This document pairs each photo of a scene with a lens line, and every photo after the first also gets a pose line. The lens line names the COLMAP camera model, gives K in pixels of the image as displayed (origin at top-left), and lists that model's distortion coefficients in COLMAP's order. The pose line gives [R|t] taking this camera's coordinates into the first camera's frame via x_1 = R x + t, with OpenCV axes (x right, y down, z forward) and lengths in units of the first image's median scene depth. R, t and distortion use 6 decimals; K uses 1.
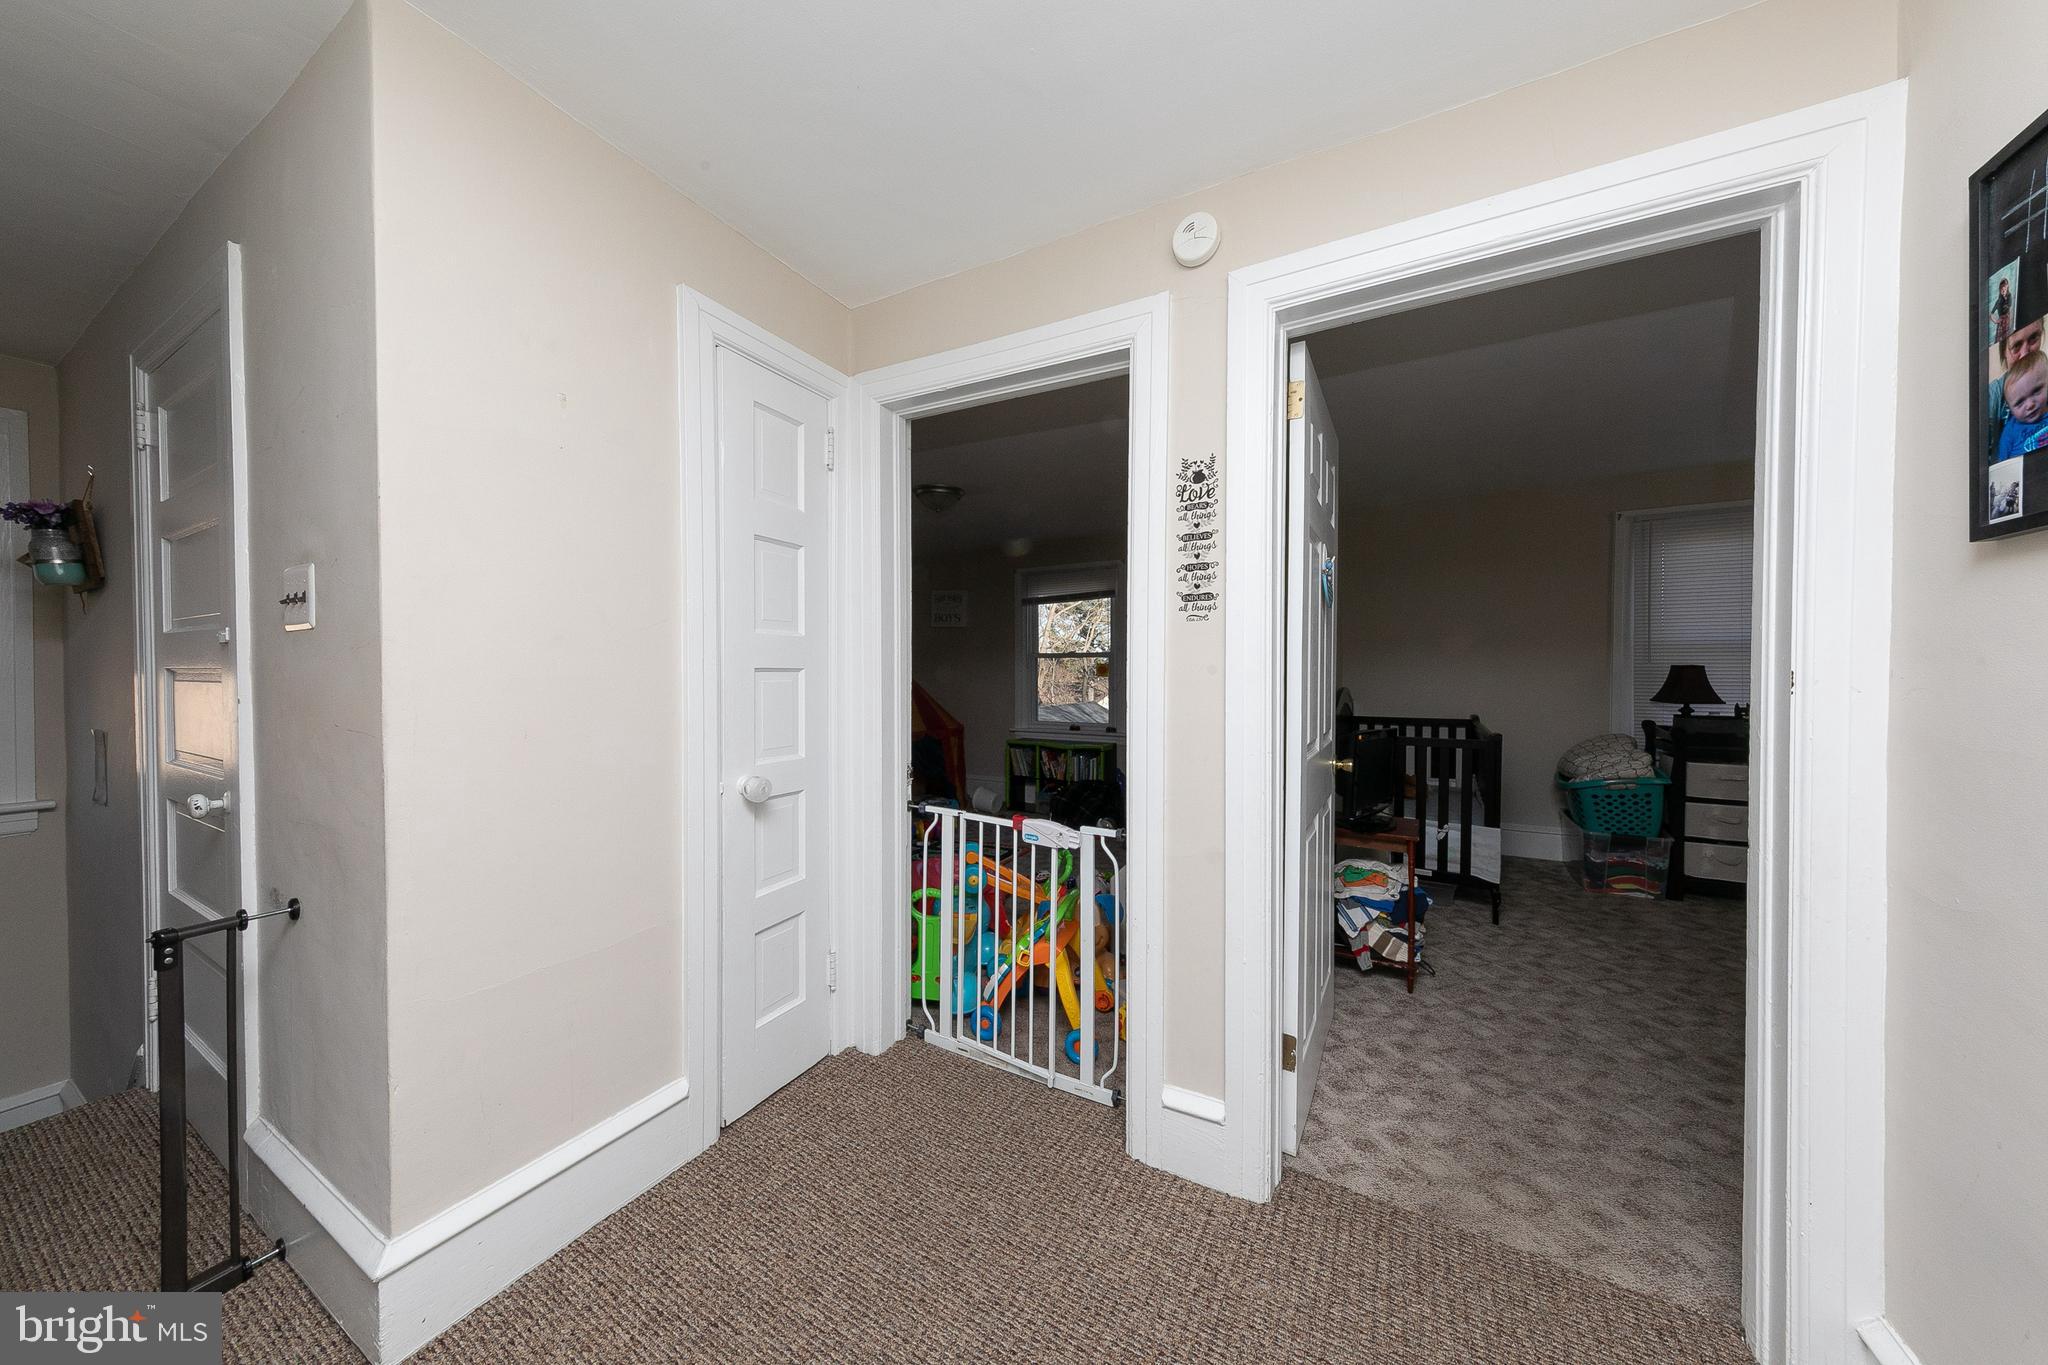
lens RADIAL K [[647.9, 0, 1032.7], [0, 647.9, 682.0], [0, 0, 1]] dist [0.002542, 0.000067]
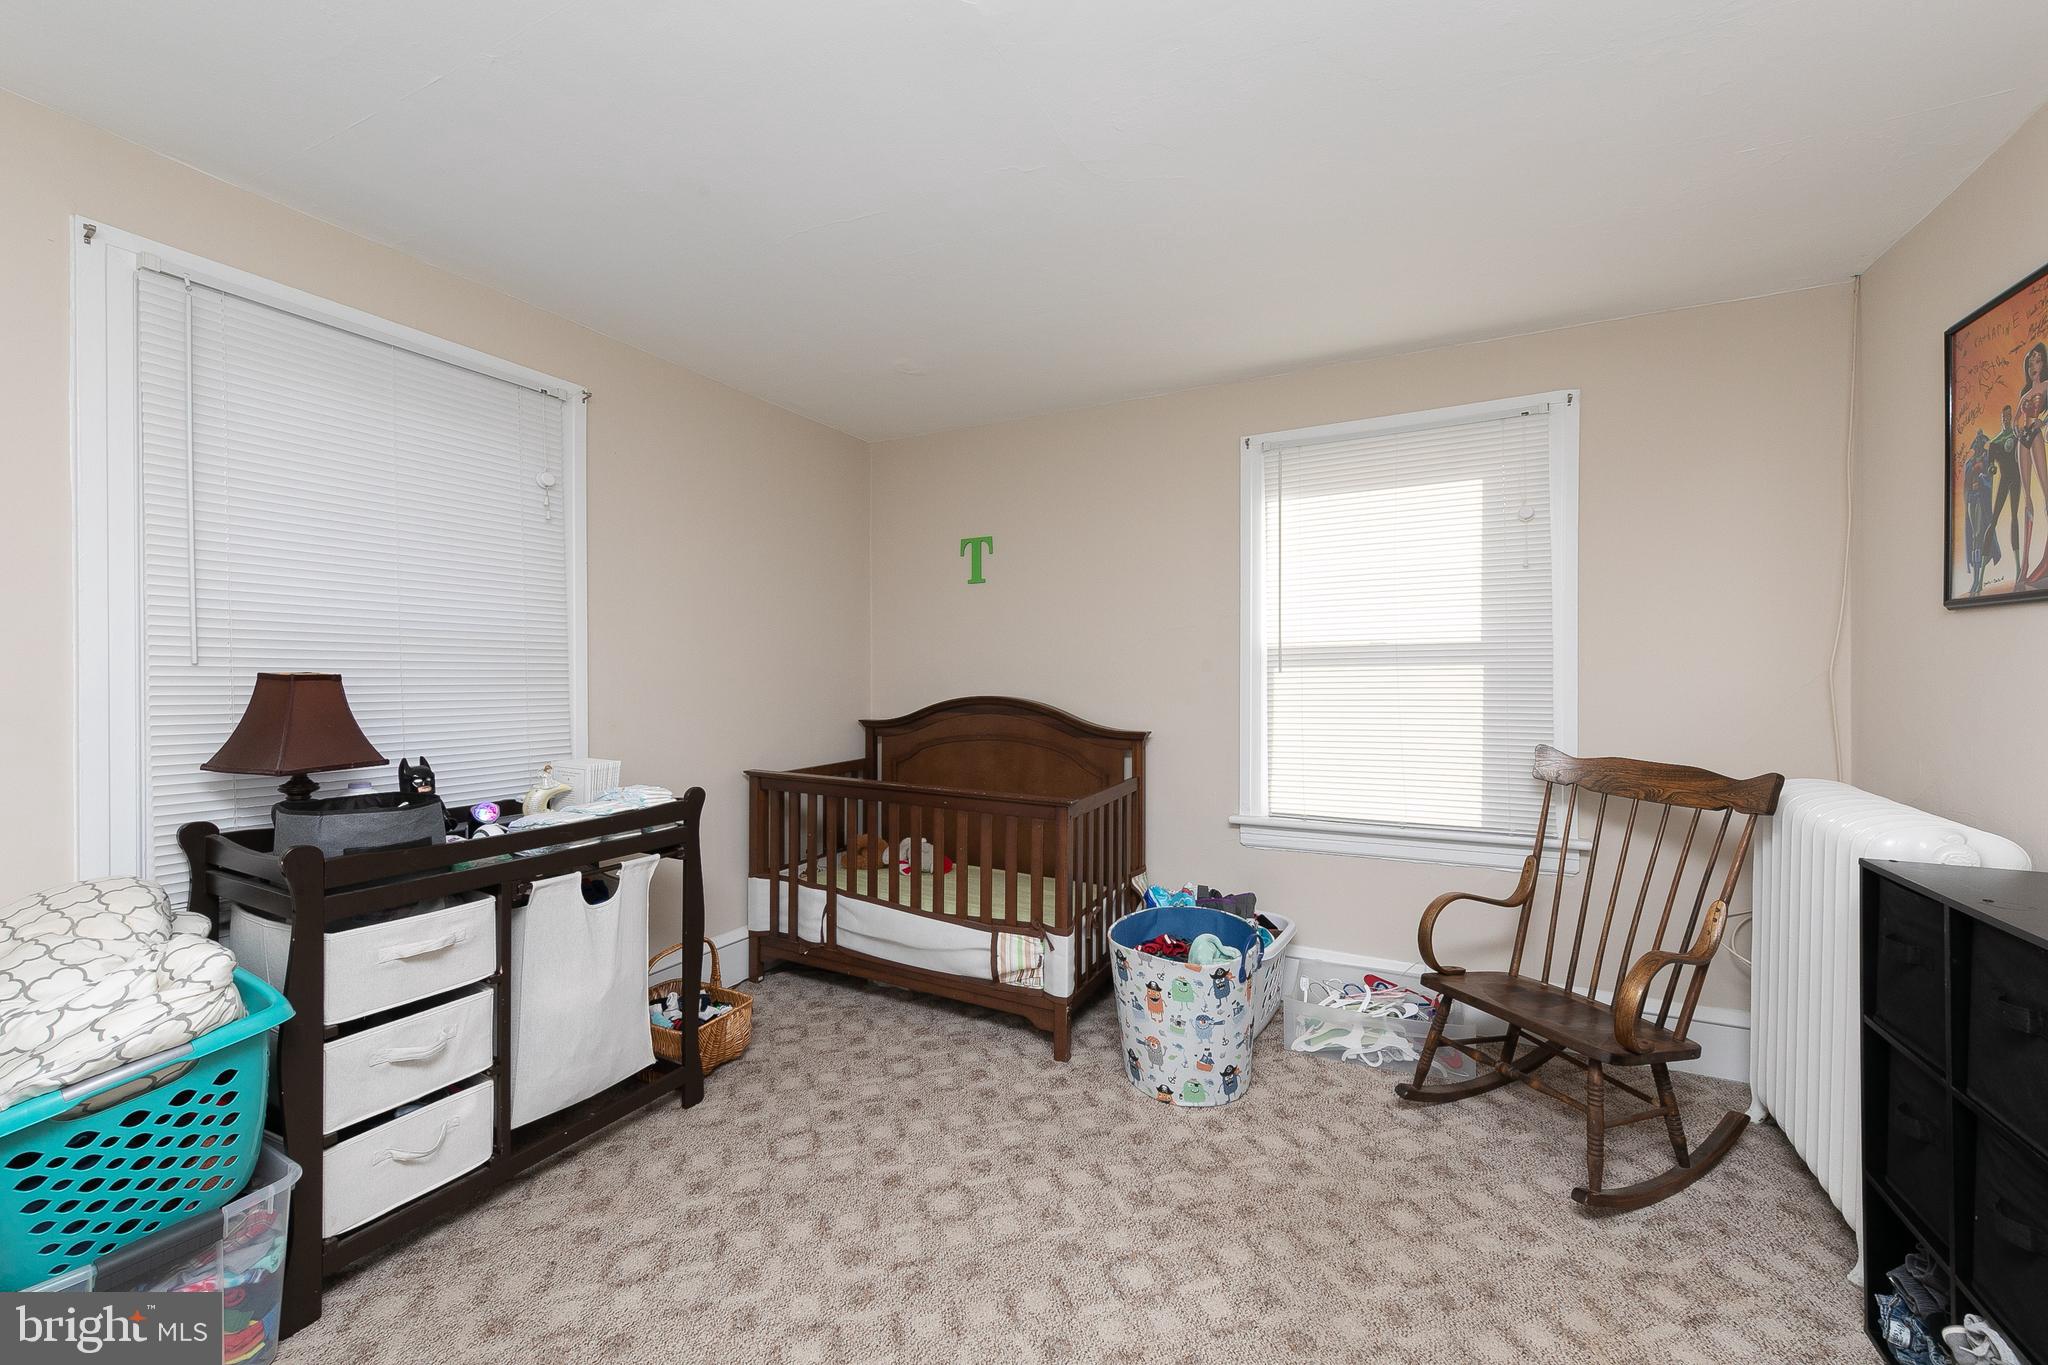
lens RADIAL K [[797.3, 0, 1030.2], [0, 797.3, 683.2], [0, 0, 1]] dist [0.001782, 0.000190]
pose [[-0.045181, -0.013412, 0.998889, 0.456792], [0.016086, 0.999770, 0.014152, -0.017586], [-0.998849, 0.016707, -0.044955, 0.524430]]
